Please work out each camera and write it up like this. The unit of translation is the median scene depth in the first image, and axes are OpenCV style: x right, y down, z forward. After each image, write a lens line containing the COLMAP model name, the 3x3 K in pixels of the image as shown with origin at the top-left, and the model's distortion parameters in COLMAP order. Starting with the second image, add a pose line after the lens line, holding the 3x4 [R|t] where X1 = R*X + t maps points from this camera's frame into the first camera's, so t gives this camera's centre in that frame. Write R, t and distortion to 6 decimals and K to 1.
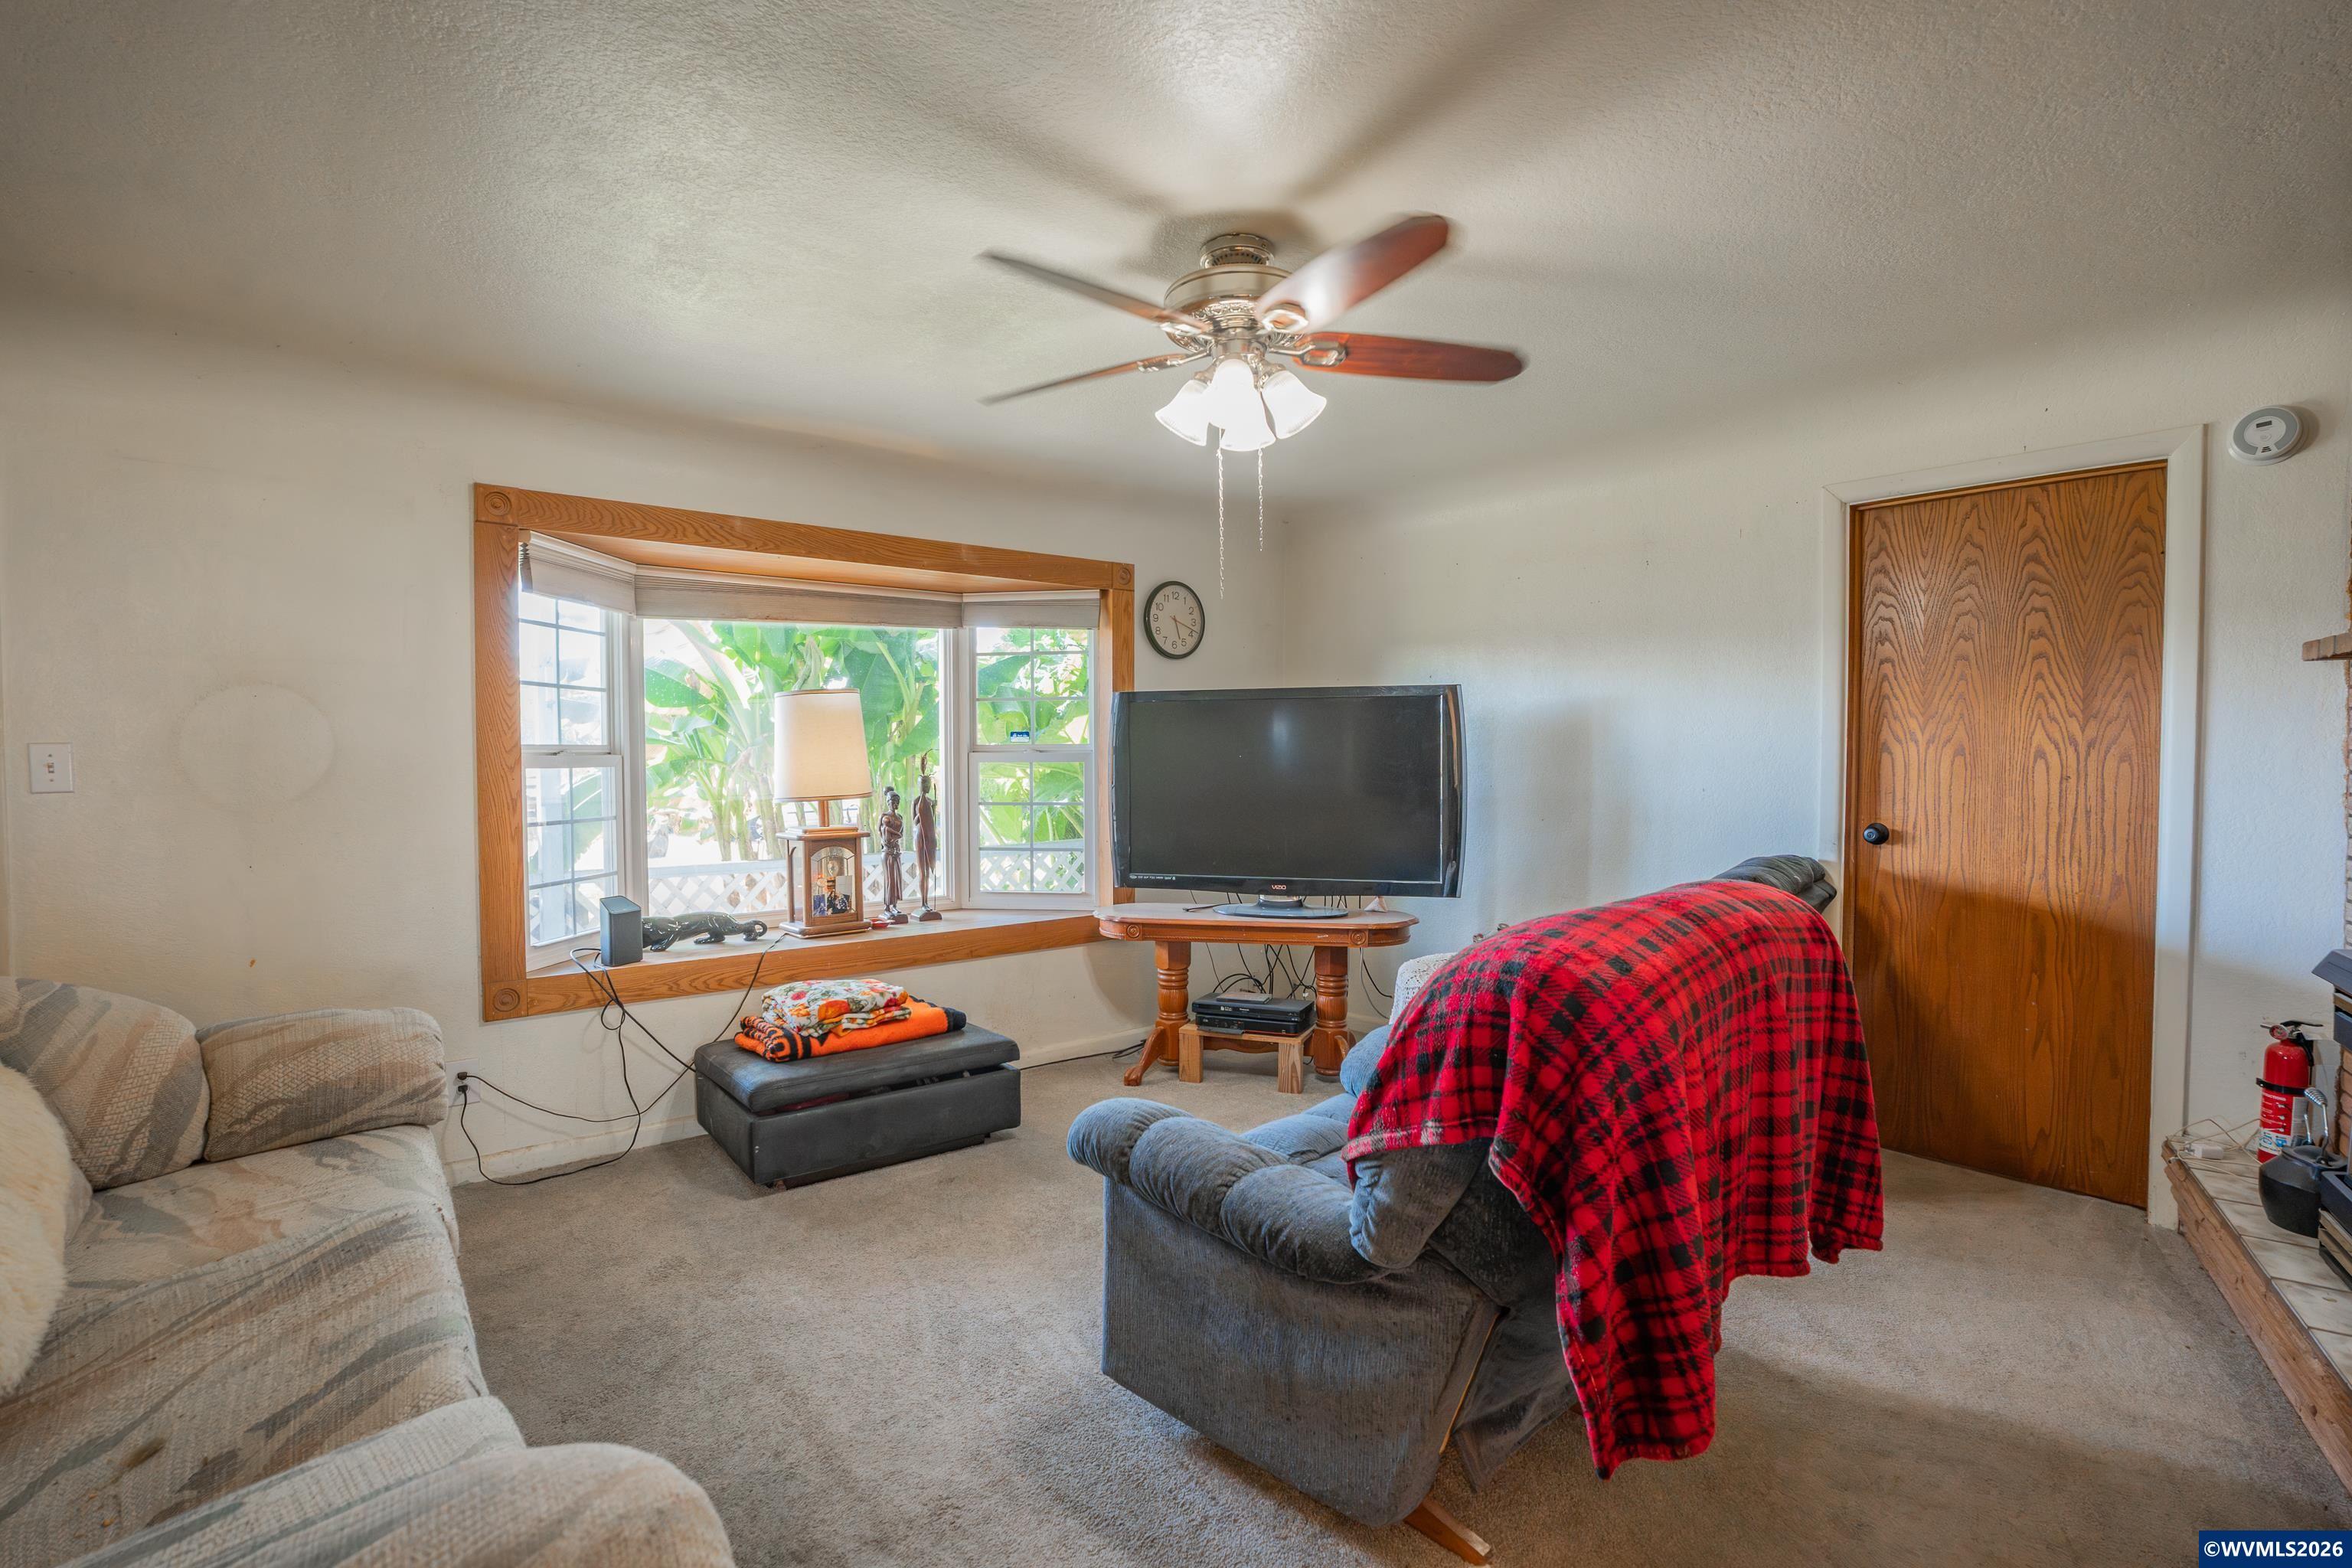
lens RADIAL K [[1116.6, 0, 1216.9], [0, 1116.6, 792.4], [0, 0, 1]] dist [-0.009647, 0.000653]
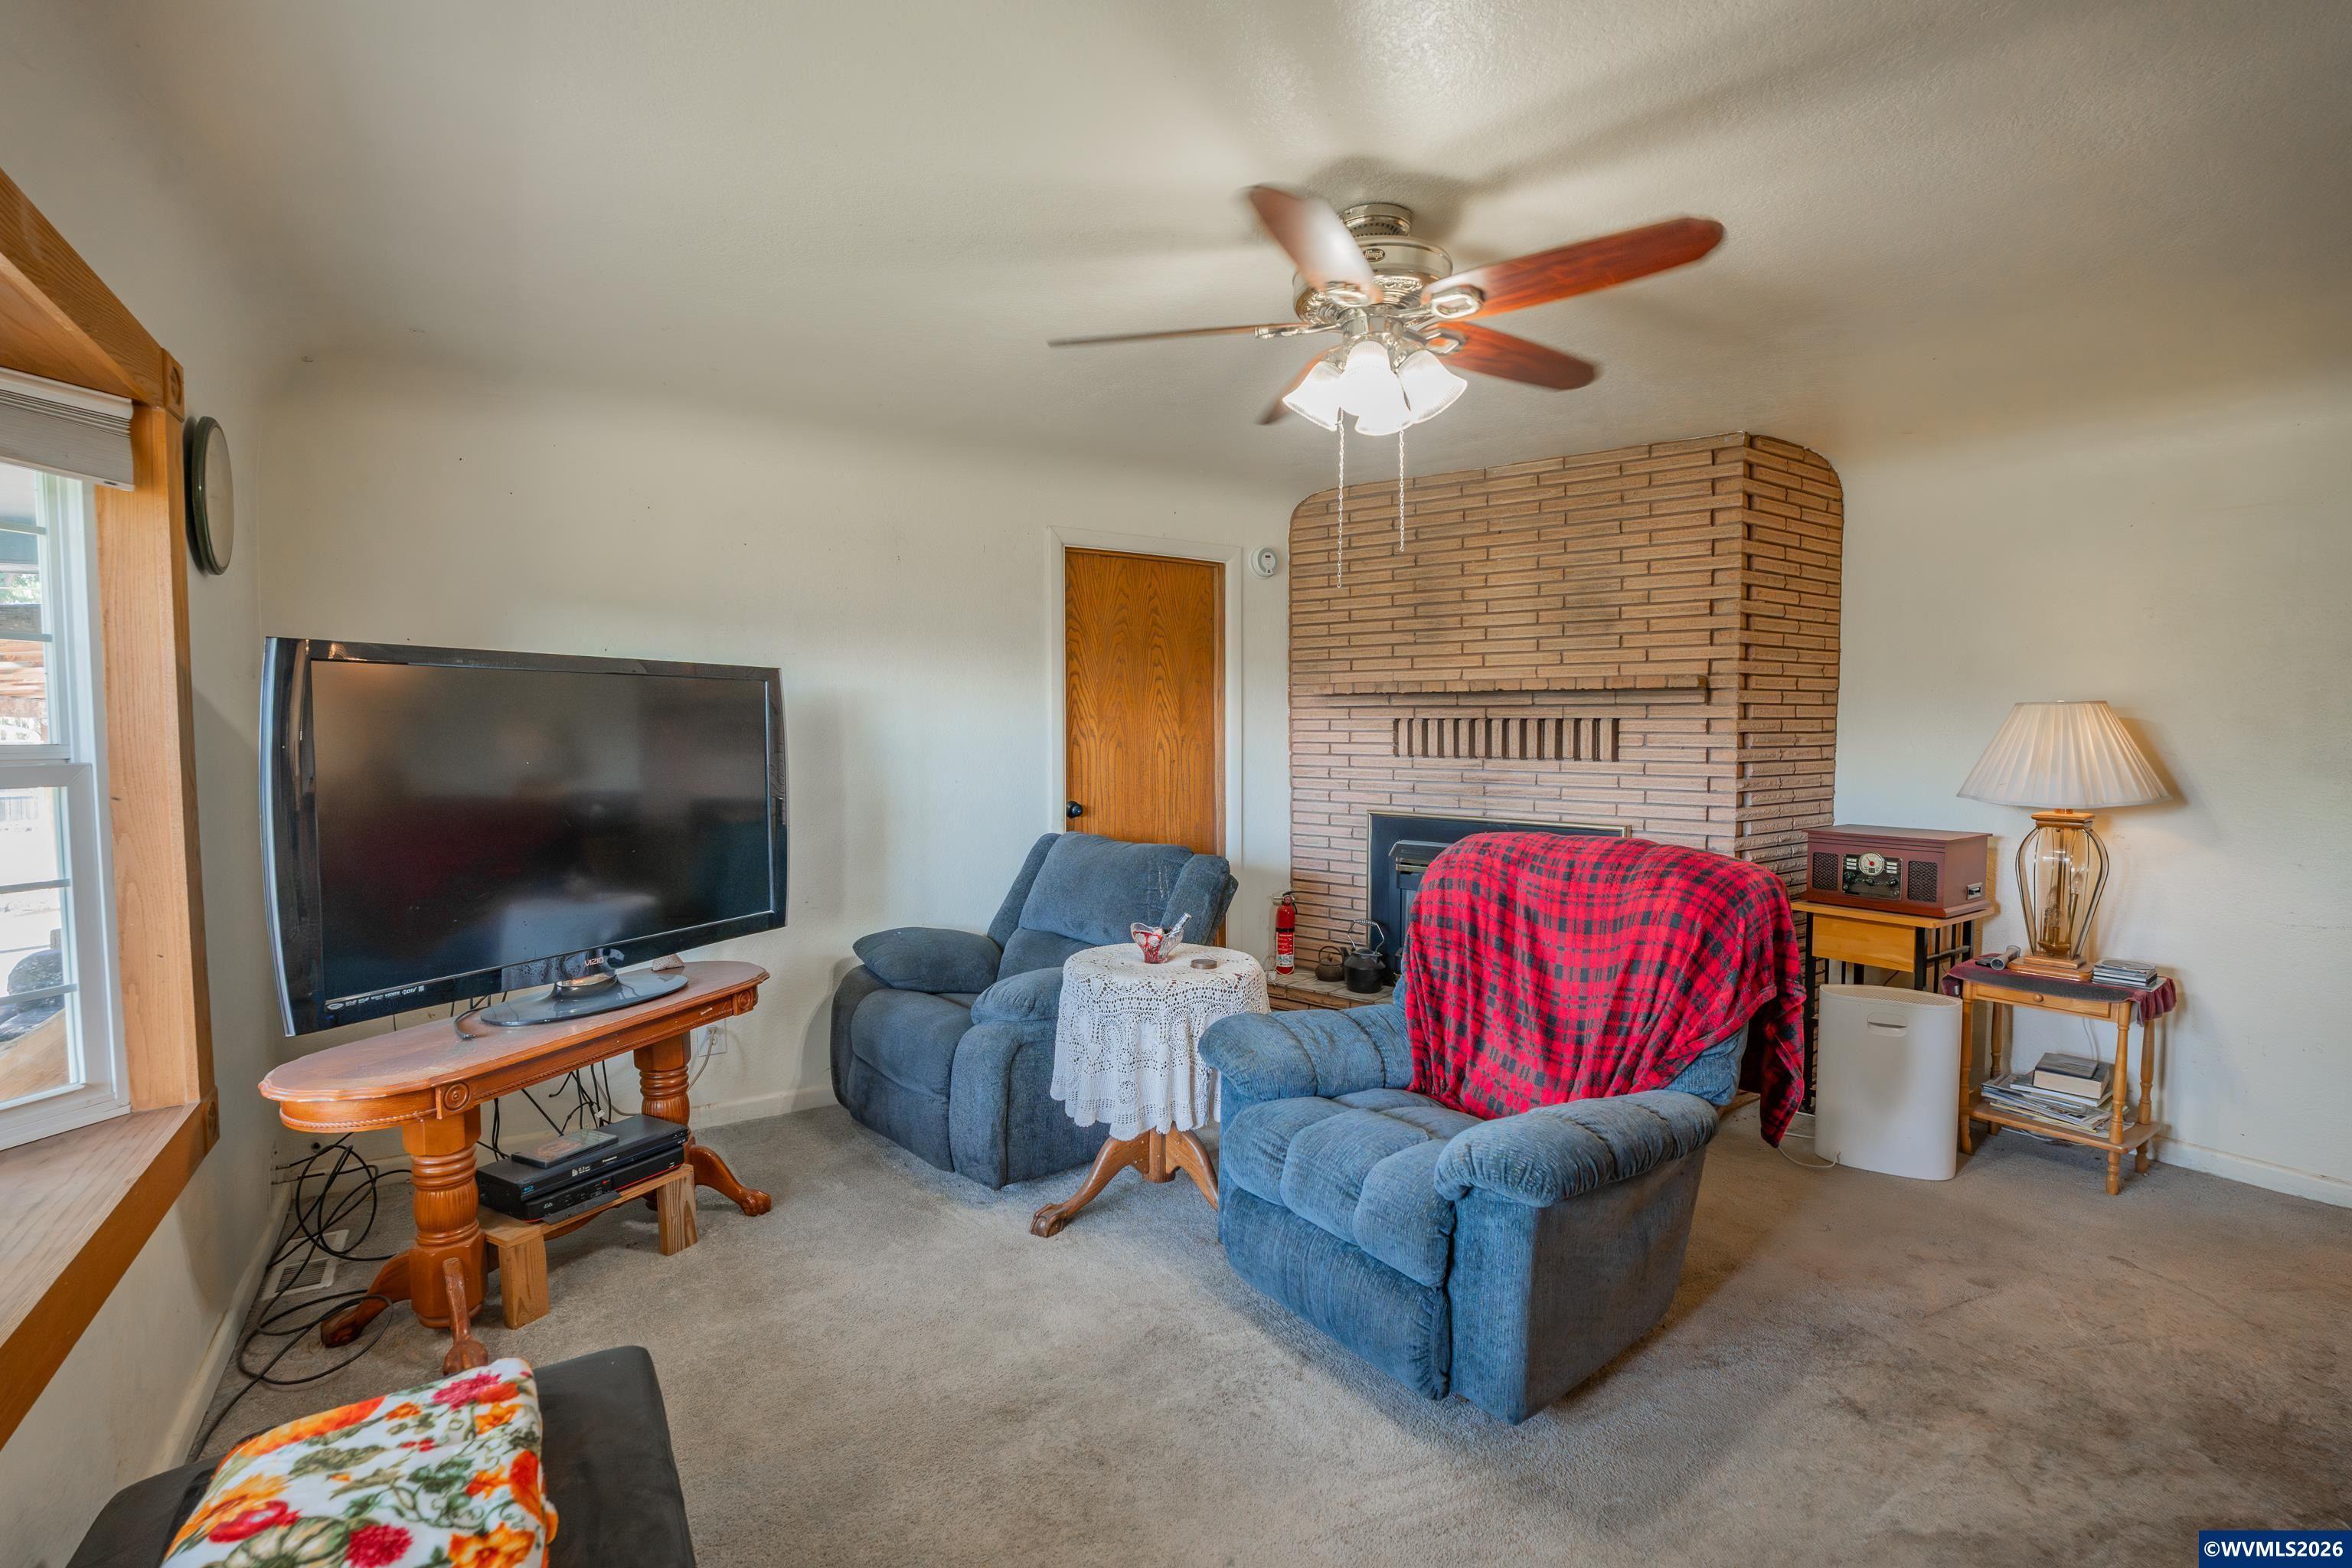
lens RADIAL K [[1064.5, 0, 1186.7], [0, 1064.5, 786.3], [0, 0, 1]] dist [-0.061890, 0.016616]
pose [[0.161579, -0.046892, 0.985745, -0.608205], [0.038523, 0.998409, 0.041180, -0.035559], [-0.986108, 0.031321, 0.163128, 0.704508]]
